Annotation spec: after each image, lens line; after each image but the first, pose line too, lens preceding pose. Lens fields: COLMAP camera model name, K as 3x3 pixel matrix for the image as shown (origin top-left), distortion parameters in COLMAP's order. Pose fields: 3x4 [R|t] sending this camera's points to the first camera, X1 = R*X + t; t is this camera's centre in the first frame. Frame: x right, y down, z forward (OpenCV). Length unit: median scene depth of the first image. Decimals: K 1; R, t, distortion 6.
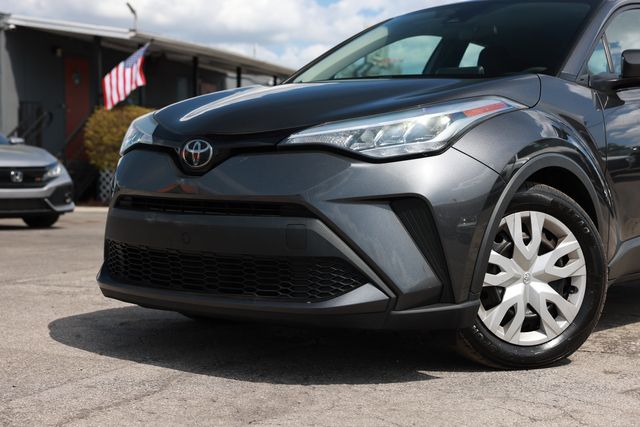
lens RADIAL K [[1209.4, 0, 320.7], [0, 1209.4, 214.0], [0, 0, 1]] dist [0.233010, 0.000000]
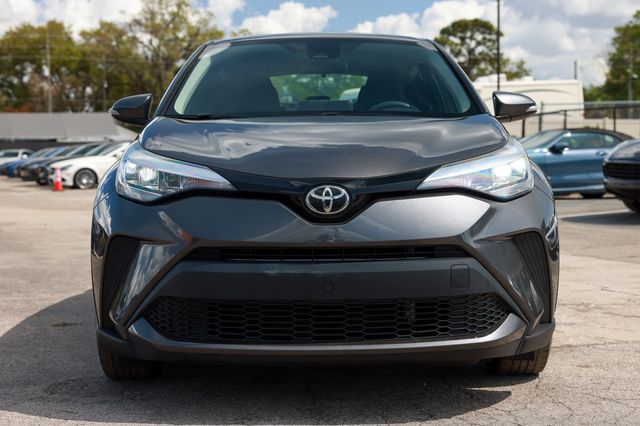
lens RADIAL K [[1222.0, 0, 319.4], [0, 1222.0, 211.7], [0, 0, 1]] dist [-0.003993, 0.000000]
pose [[0.741037, -0.054499, 0.669249, -0.758055], [0.050349, 0.998405, 0.025554, -0.065459], [-0.669574, 0.014759, 0.742599, 0.274678]]
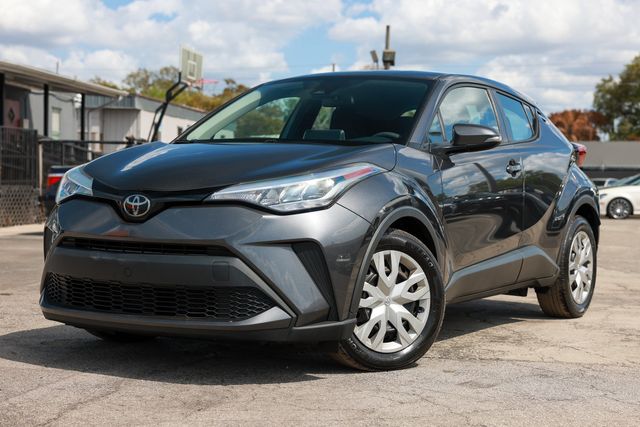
lens RADIAL K [[1296.3, 0, 322.1], [0, 1296.3, 214.4], [0, 0, 1]] dist [0.194640, 0.000000]
pose [[0.986434, 0.003828, 0.164116, -0.132927], [-0.001623, 0.999907, -0.013567, -0.022359], [-0.164152, 0.013117, 0.986348, -0.376108]]
